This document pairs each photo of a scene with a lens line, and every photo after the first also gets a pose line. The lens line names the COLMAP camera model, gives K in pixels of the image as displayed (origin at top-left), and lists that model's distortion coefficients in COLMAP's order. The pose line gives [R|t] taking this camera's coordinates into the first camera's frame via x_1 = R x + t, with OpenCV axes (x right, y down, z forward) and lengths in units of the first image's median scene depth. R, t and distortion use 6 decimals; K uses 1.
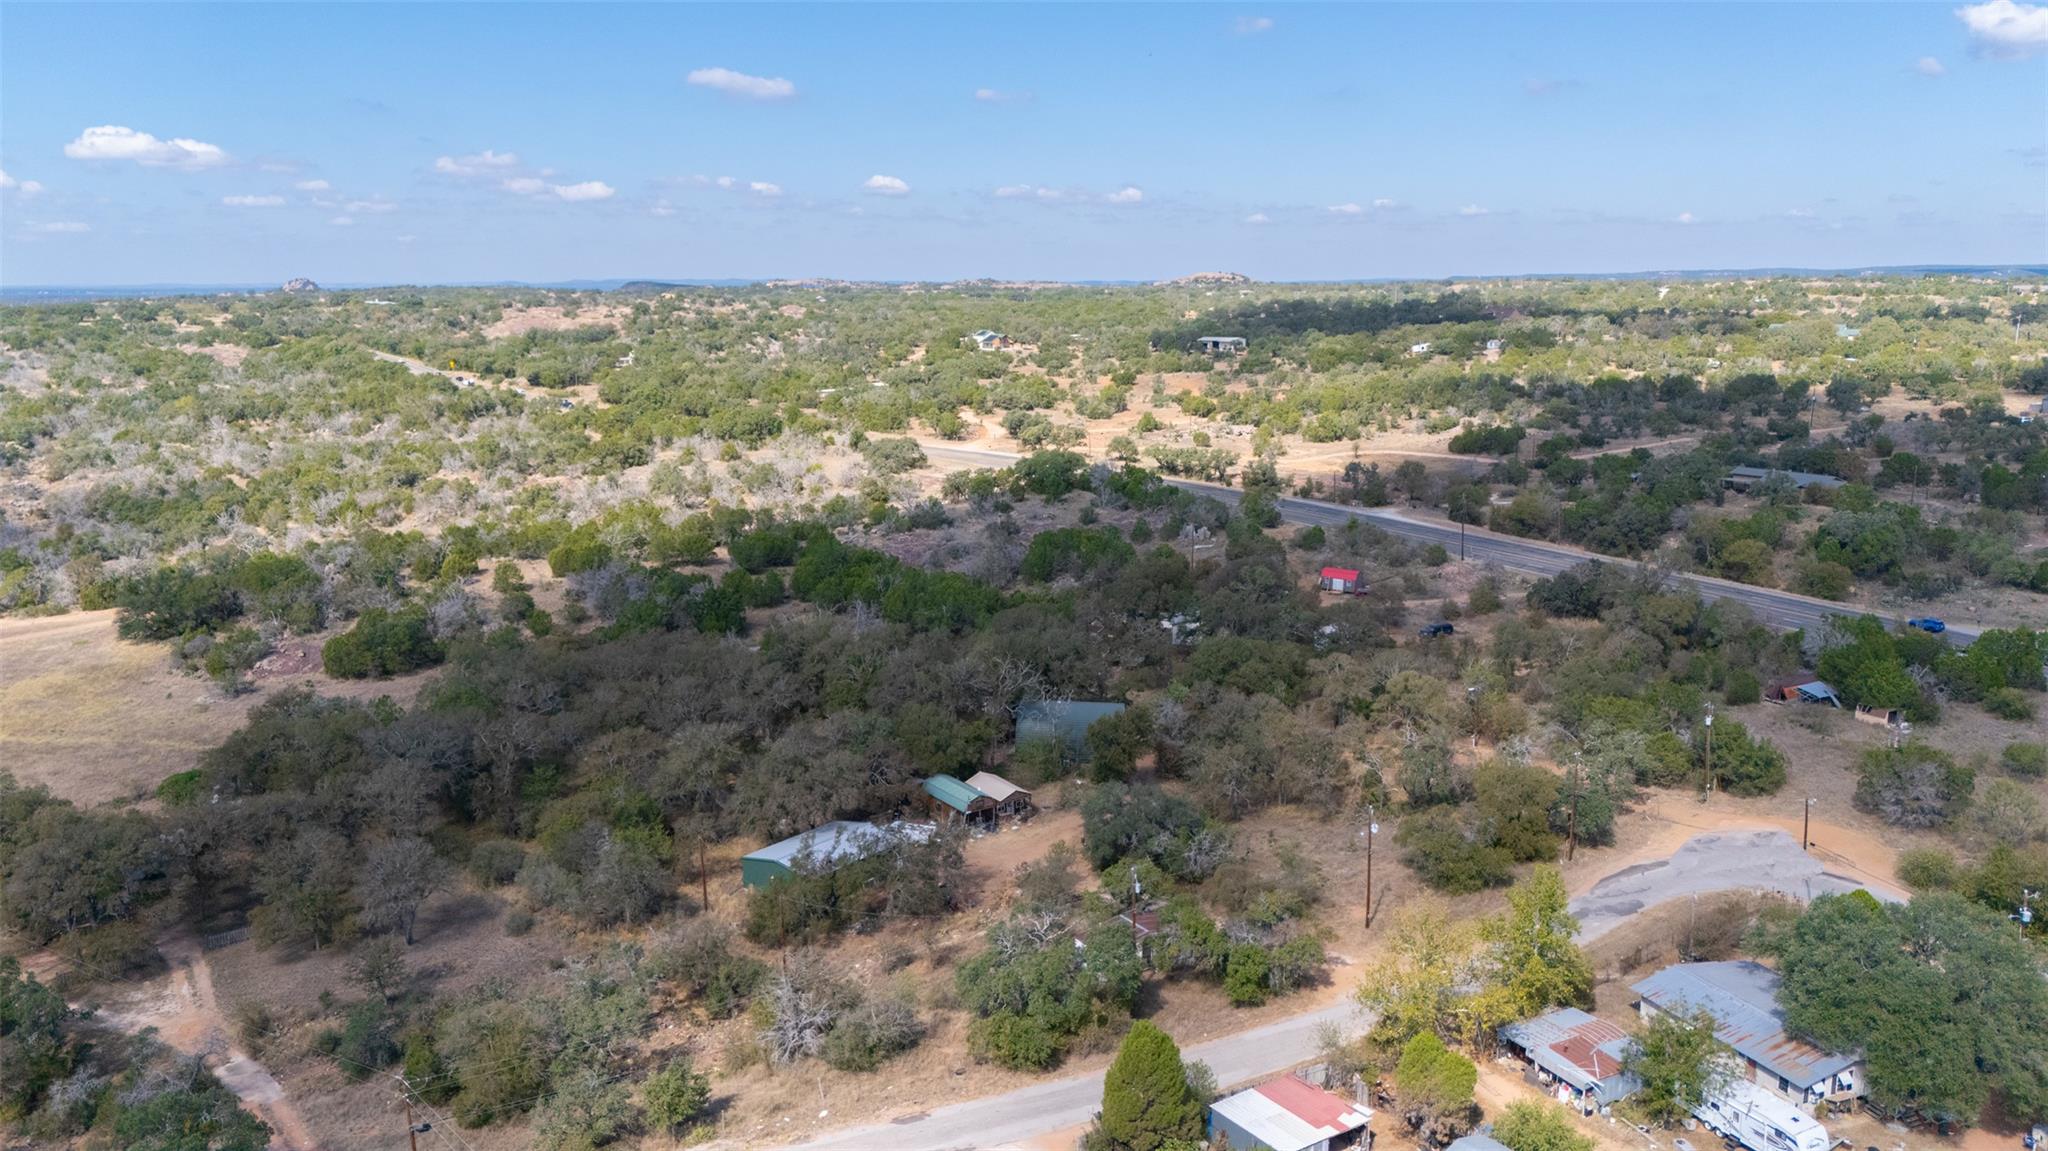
lens RADIAL K [[1440.0, 0, 1024.0], [0, 1440.0, 575.5], [0, 0, 1]] dist [0.074554, -0.067973]
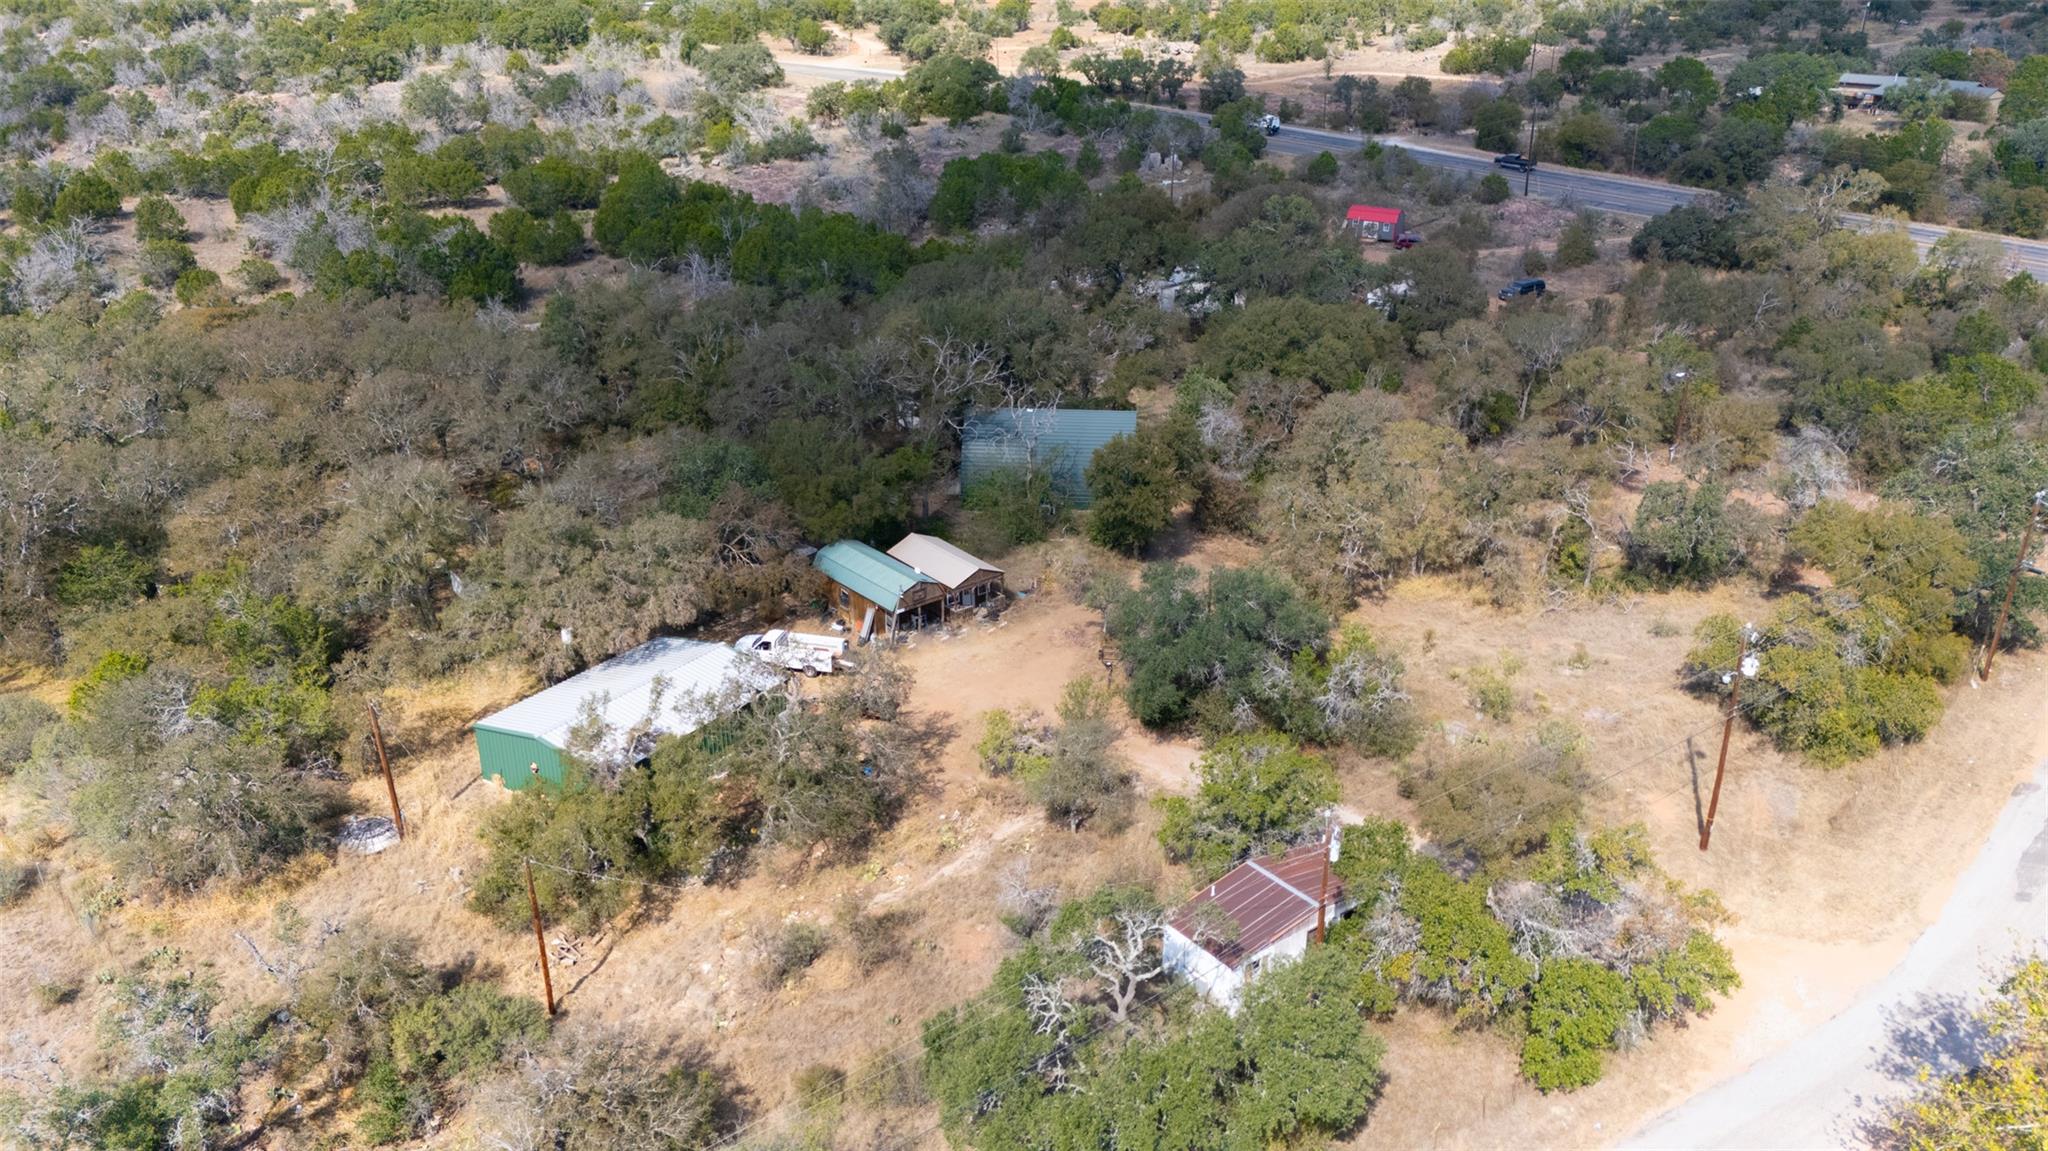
lens RADIAL K [[1440.0, 0, 1024.0], [0, 1440.0, 575.5], [0, 0, 1]] dist [0.074554, -0.067973]
pose [[0.995673, -0.025785, 0.089282, -0.022322], [0.005895, 0.976326, 0.216222, 0.015585], [-0.092743, -0.214760, 0.972253, 0.250095]]
